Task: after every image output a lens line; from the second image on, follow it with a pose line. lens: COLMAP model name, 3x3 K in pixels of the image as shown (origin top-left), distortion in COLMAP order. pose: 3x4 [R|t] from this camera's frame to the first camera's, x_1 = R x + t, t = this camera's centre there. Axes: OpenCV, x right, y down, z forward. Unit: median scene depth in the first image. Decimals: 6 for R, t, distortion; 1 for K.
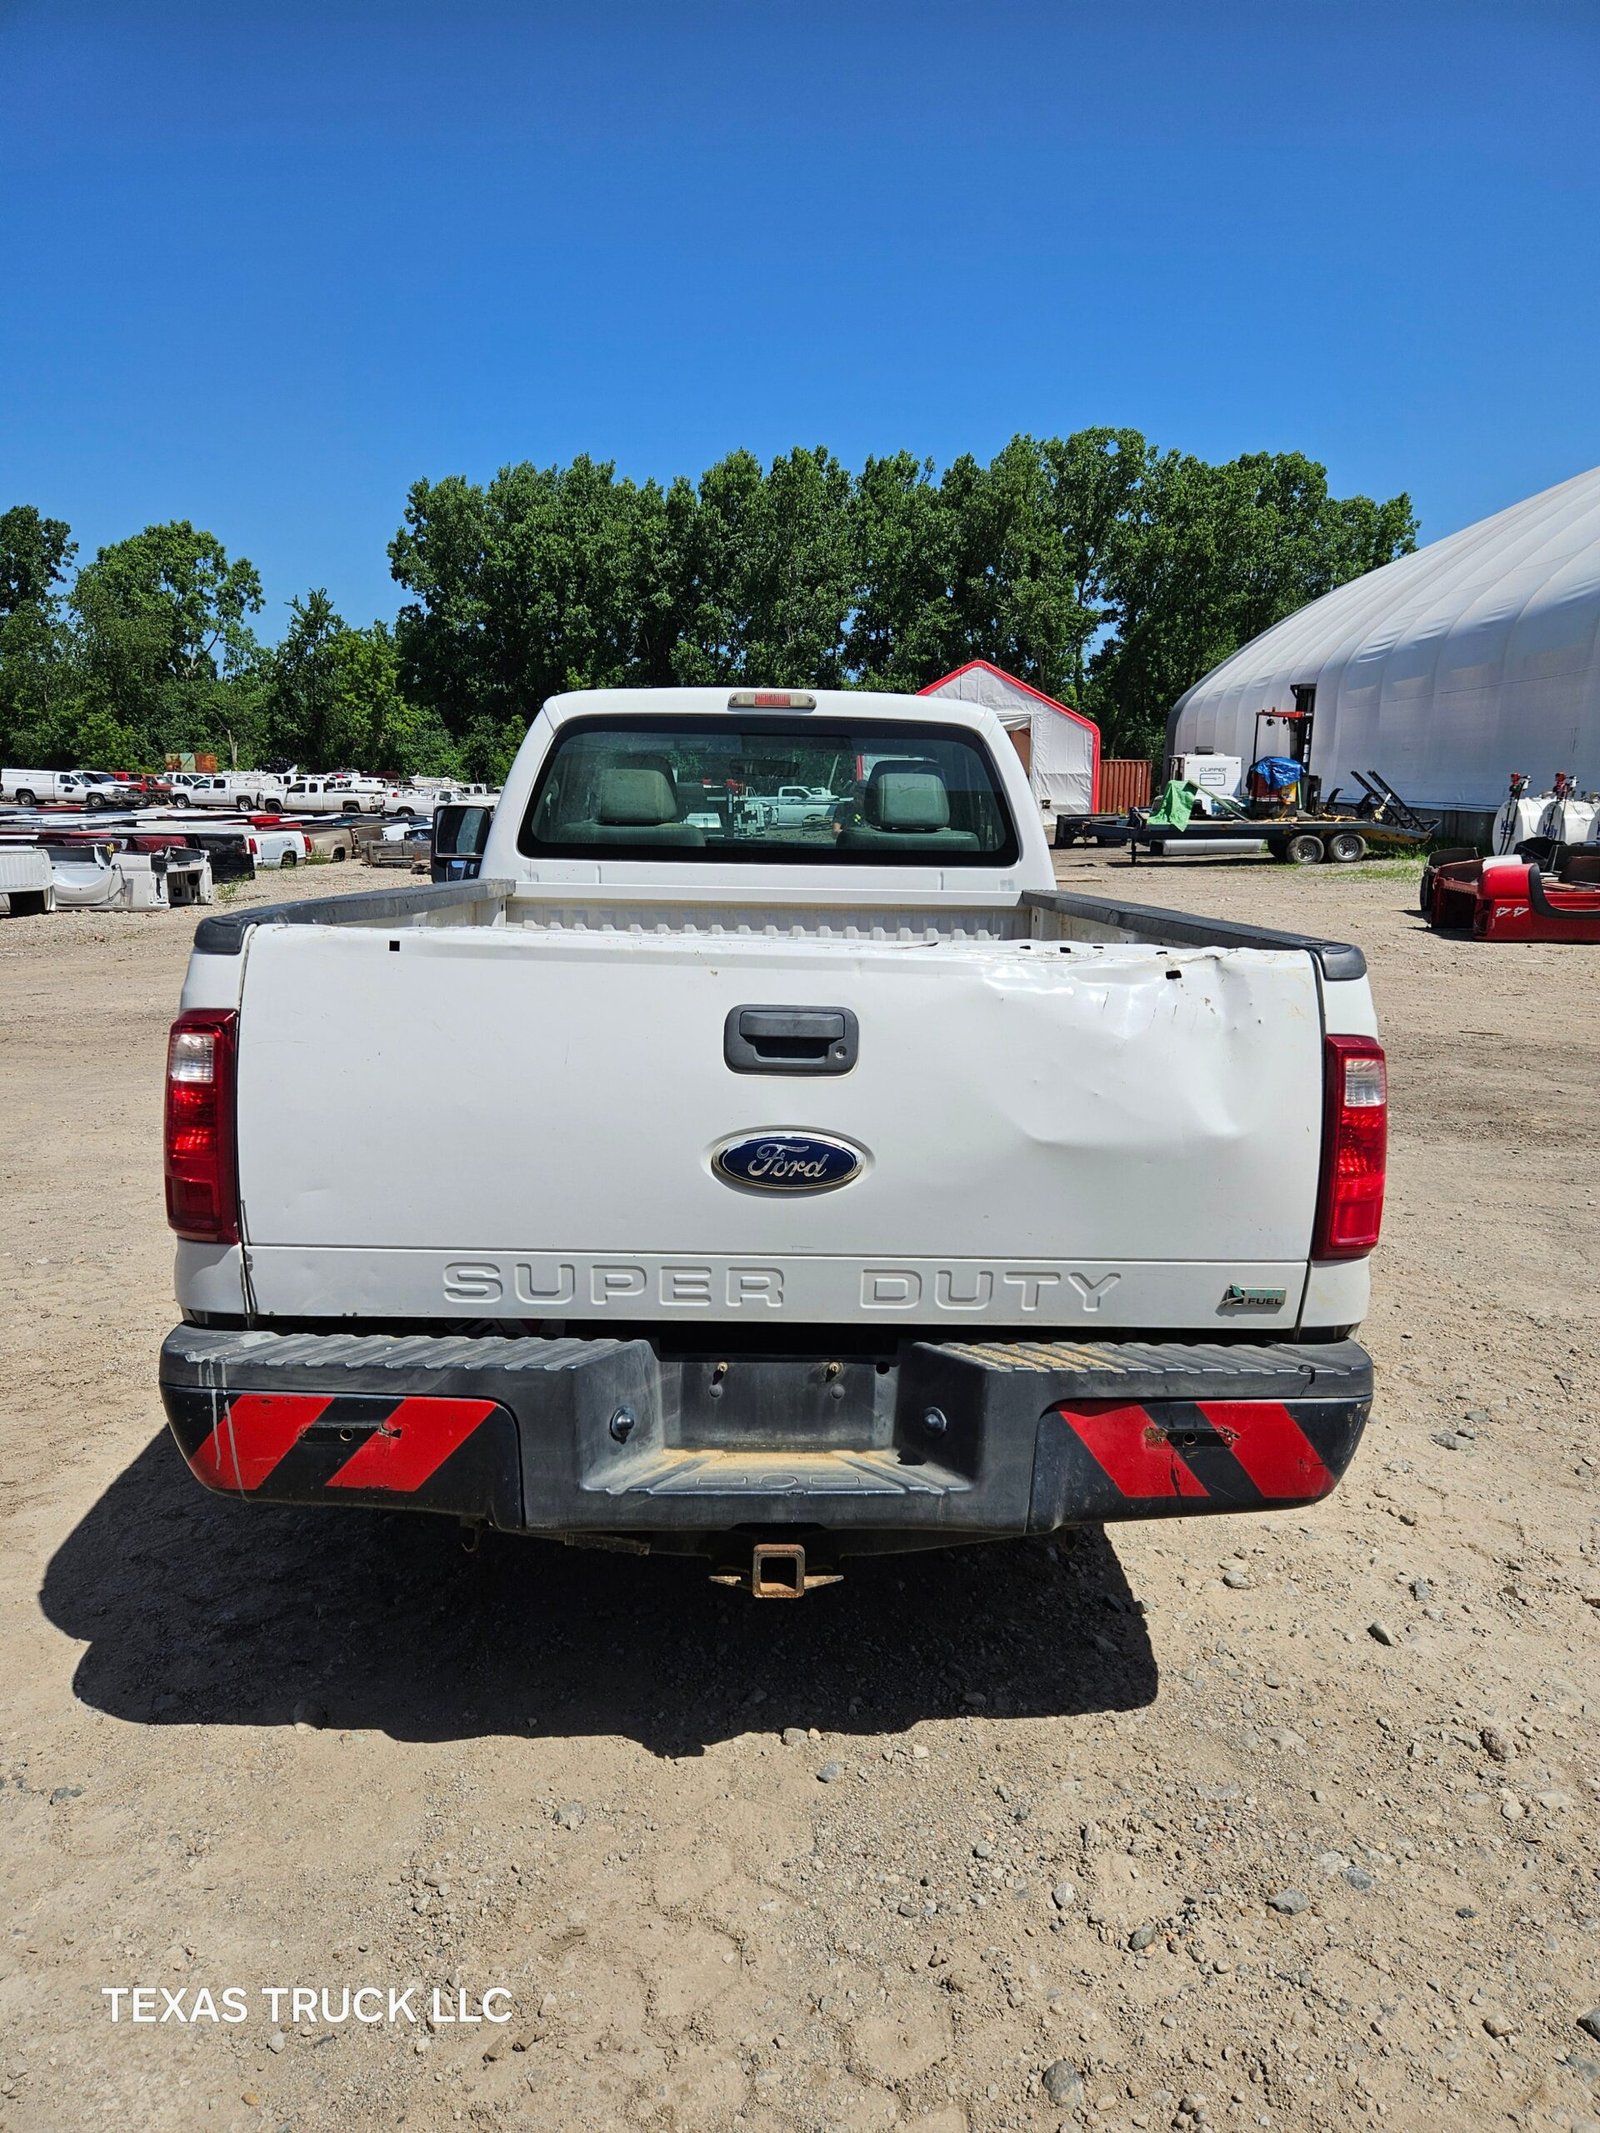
lens RADIAL K [[1425.3, 0, 810.6], [0, 1425.3, 1070.3], [0, 0, 1]] dist [0.064776, -0.051443]
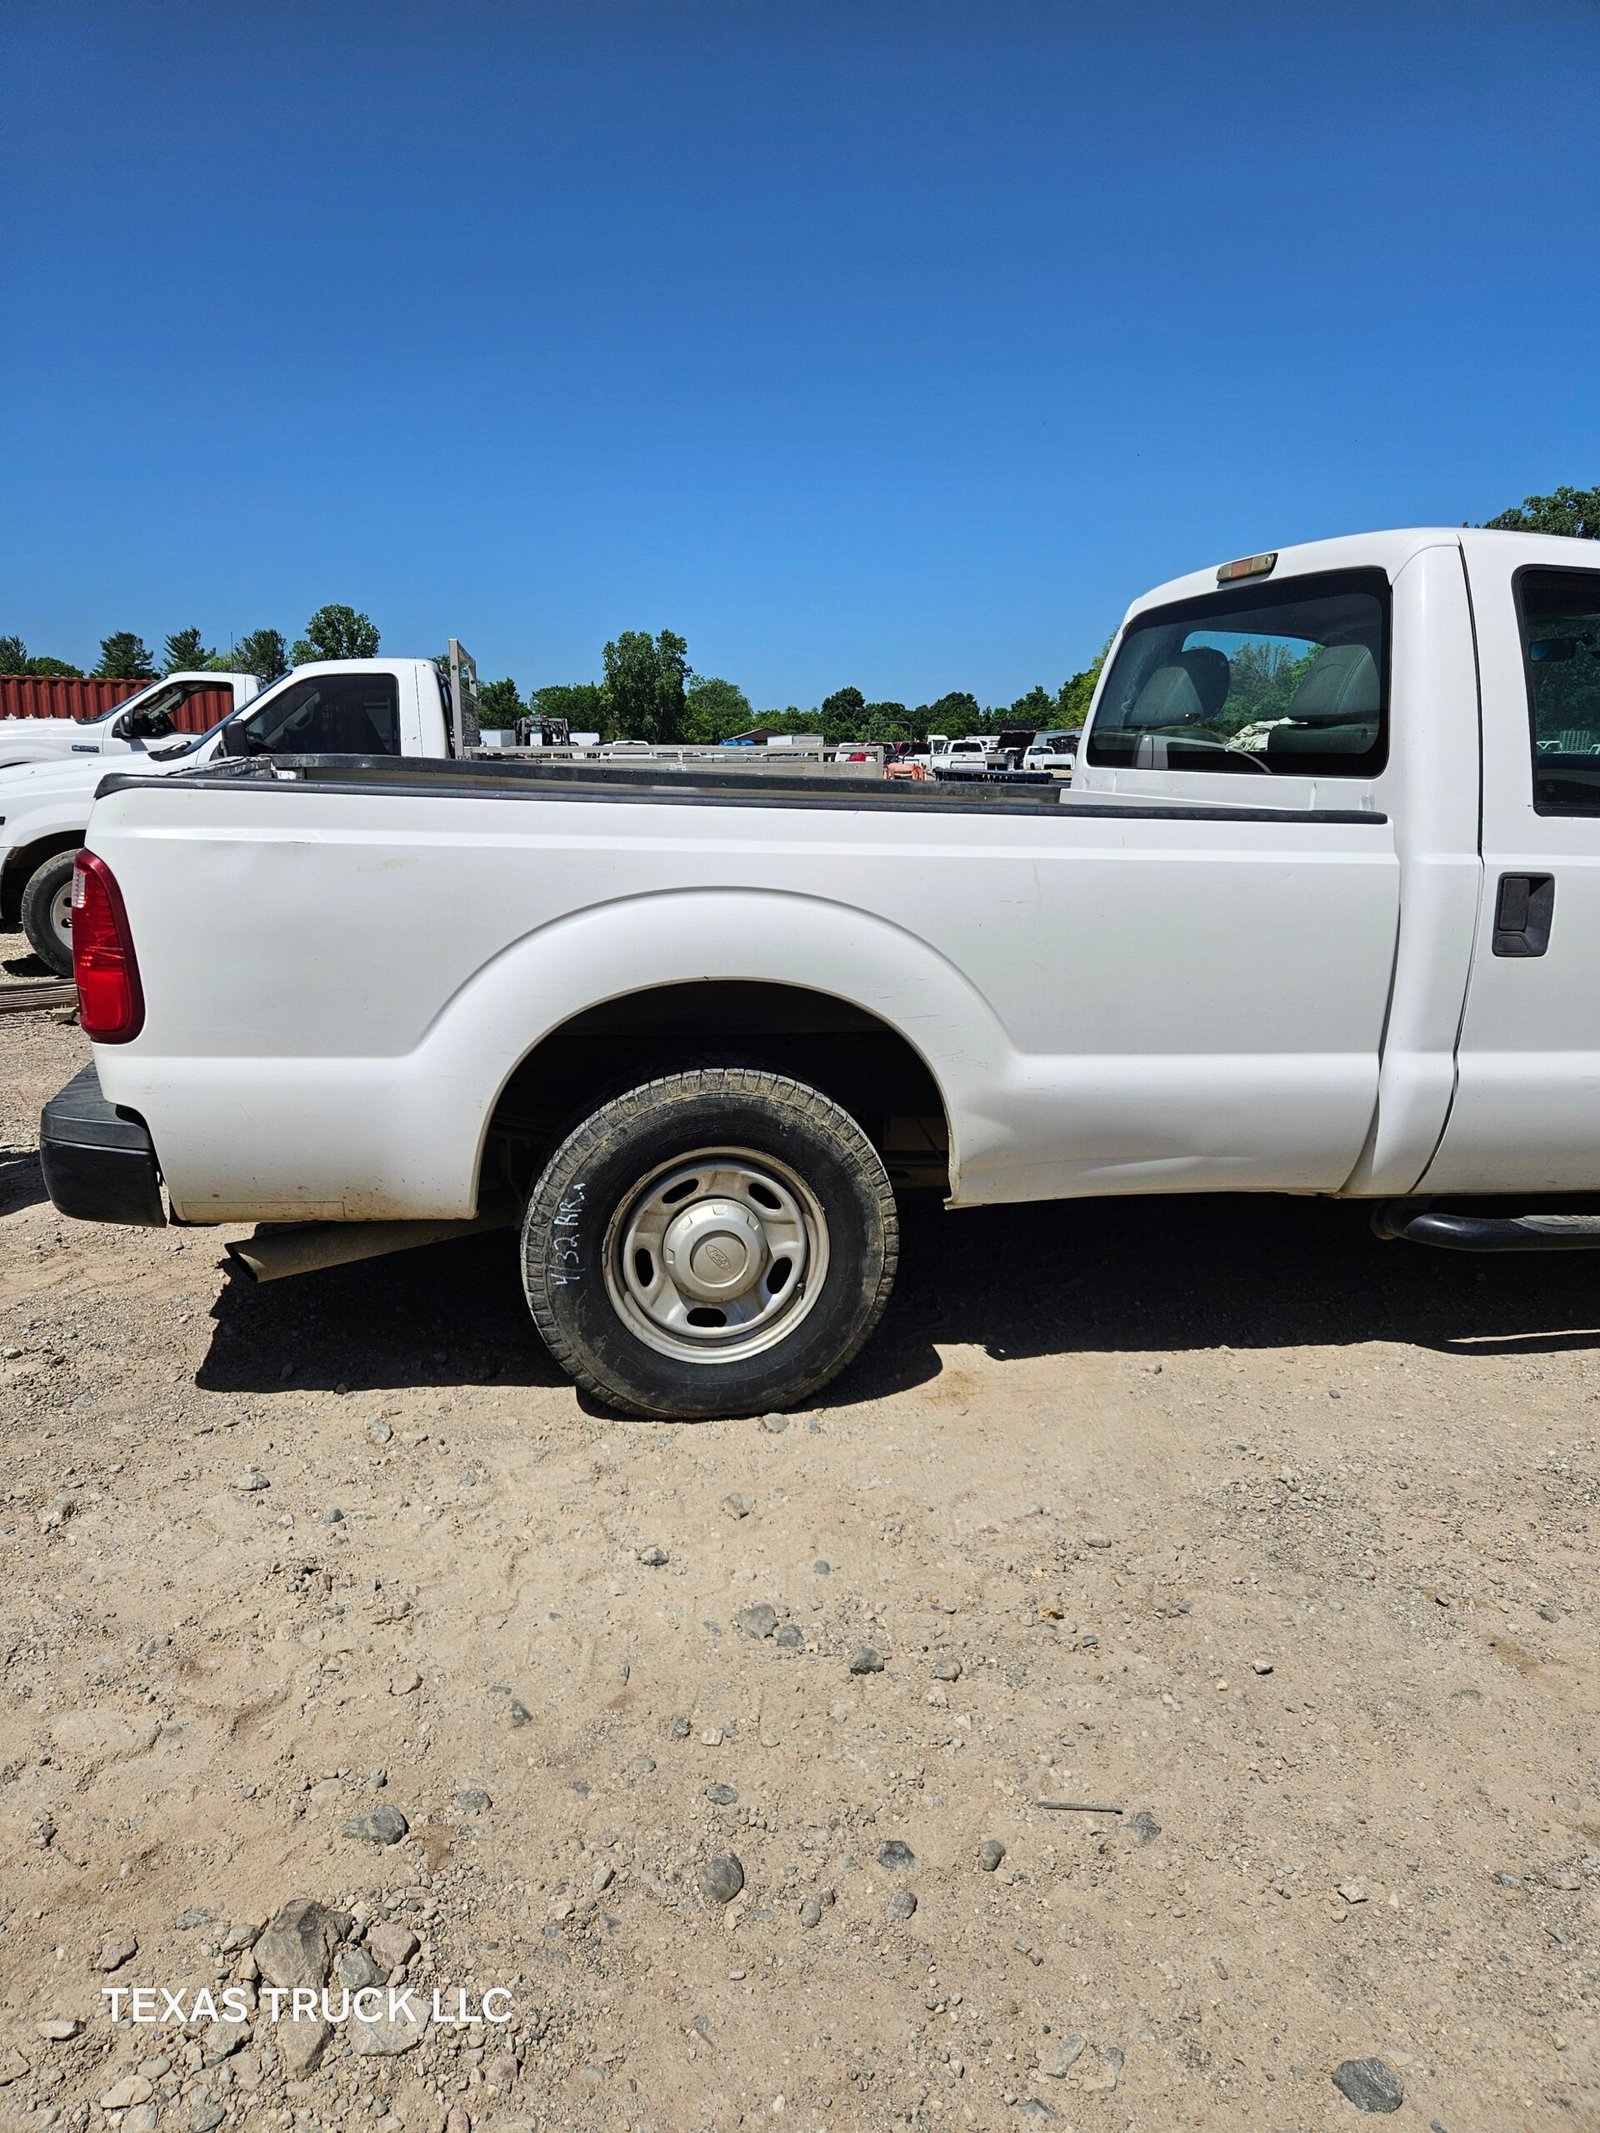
lens RADIAL K [[1425.3, 0, 804.1], [0, 1425.3, 1062.3], [0, 0, 1]] dist [0.064776, -0.051443]
pose [[0.157103, 0.197962, -0.967538, 0.116843], [-0.189942, 0.967470, 0.167107, -0.011501], [0.969144, 0.157523, 0.189593, 0.096979]]
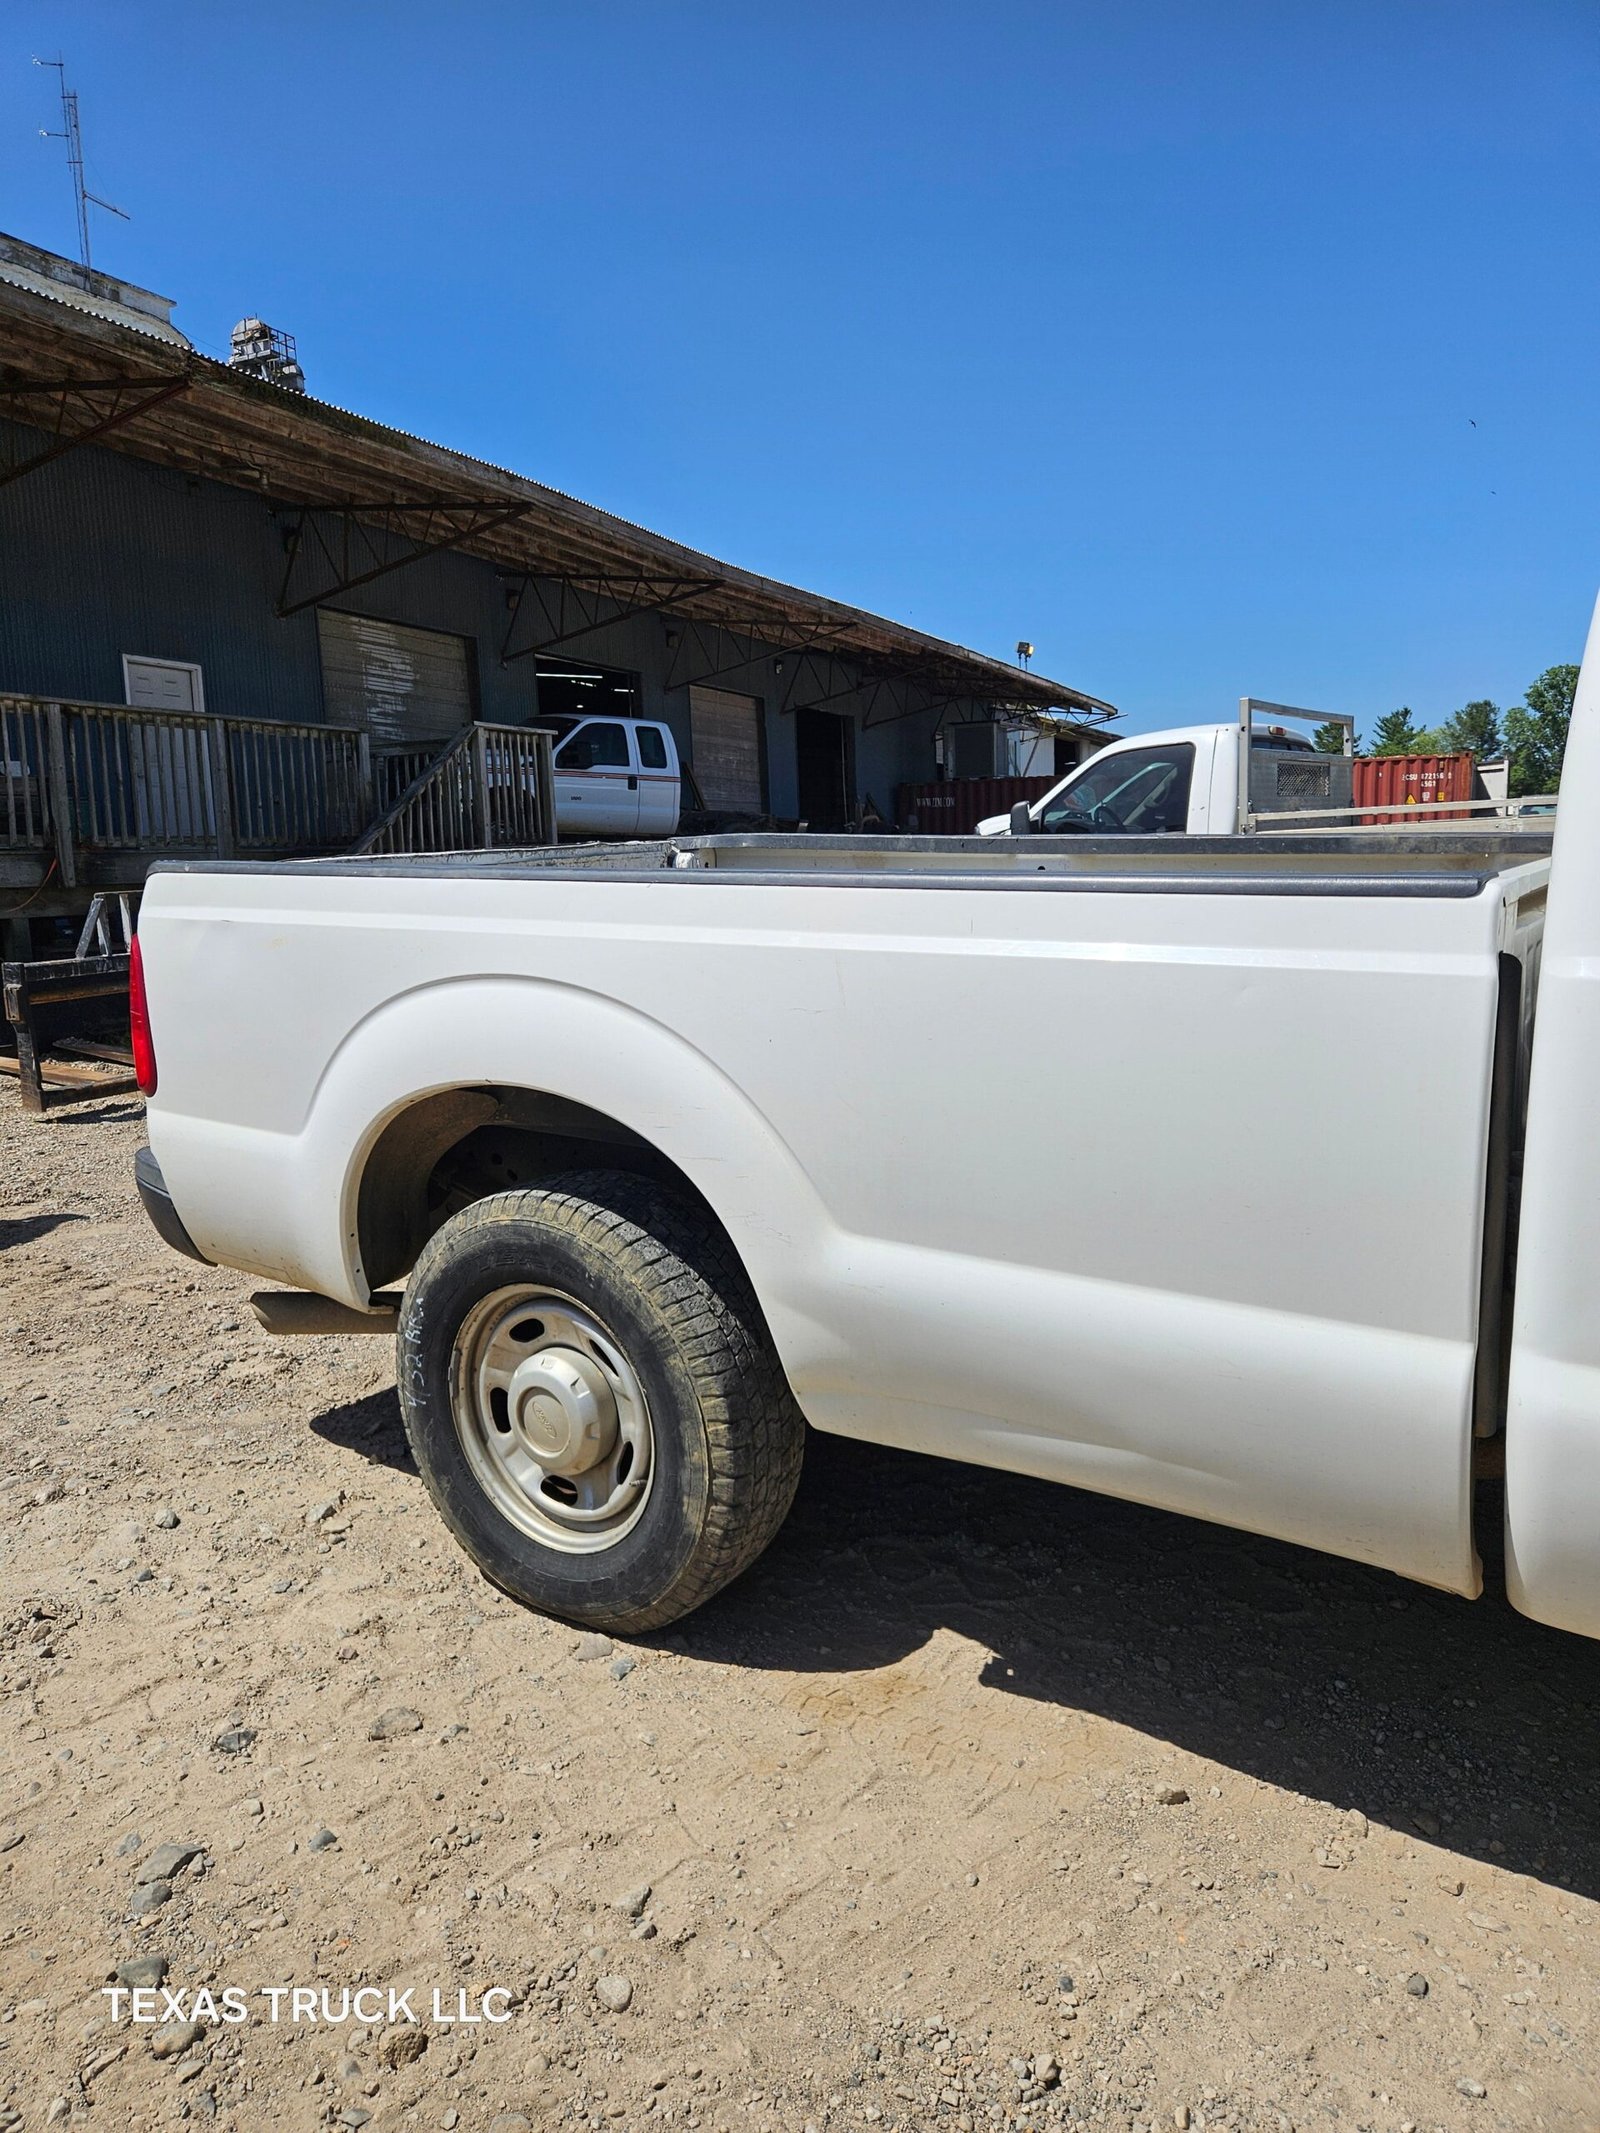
lens RADIAL K [[1429.8, 0, 800.8], [0, 1429.8, 1041.8], [0, 0, 1]] dist [0.062915, -0.055499]
pose [[-0.588564, 0.118629, -0.799700, 0.079892], [-0.122007, 0.964813, 0.232917, -0.022133], [0.799191, 0.234656, -0.553380, 0.160767]]
